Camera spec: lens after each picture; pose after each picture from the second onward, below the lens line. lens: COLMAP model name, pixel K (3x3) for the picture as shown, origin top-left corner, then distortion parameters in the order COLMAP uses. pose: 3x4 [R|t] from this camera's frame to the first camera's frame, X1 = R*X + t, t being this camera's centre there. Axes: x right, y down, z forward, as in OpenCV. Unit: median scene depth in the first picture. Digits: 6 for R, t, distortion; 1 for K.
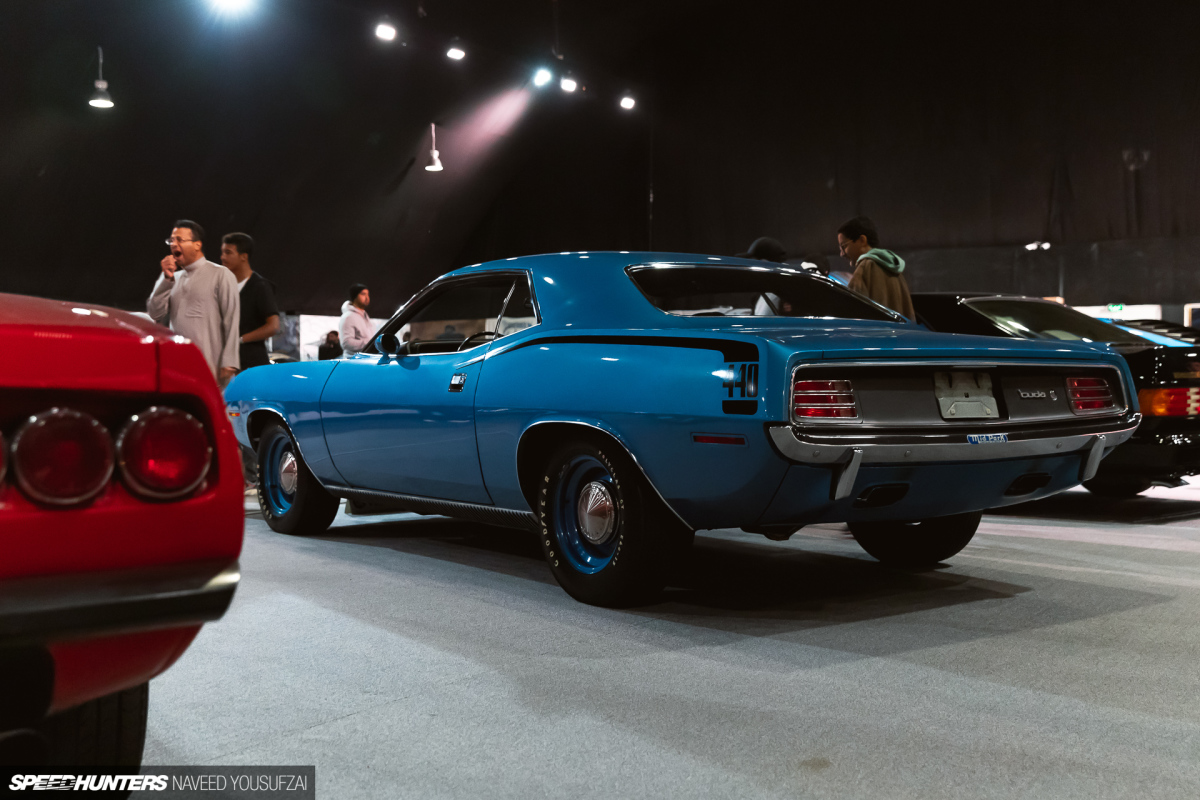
lens RADIAL K [[1268.2, 0, 602.4], [0, 1268.2, 403.0], [0, 0, 1]] dist [0.003970, 0.000000]
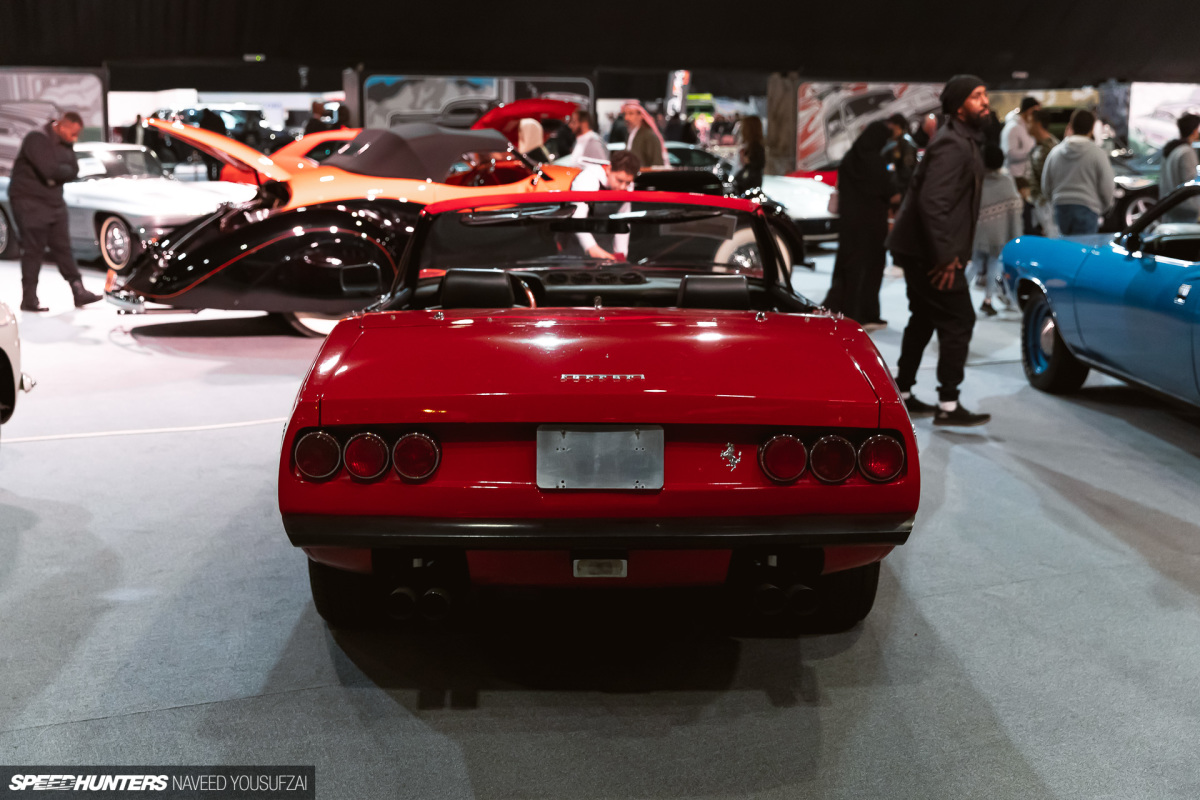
lens RADIAL K [[1532.2, 0, 601.4], [0, 1532.2, 399.6], [0, 0, 1]] dist [0.000219, 0.000000]
pose [[0.833730, 0.112992, -0.540488, 0.166258], [-0.011712, 0.982238, 0.187276, -0.143990], [0.552049, -0.149807, 0.820244, -0.342847]]
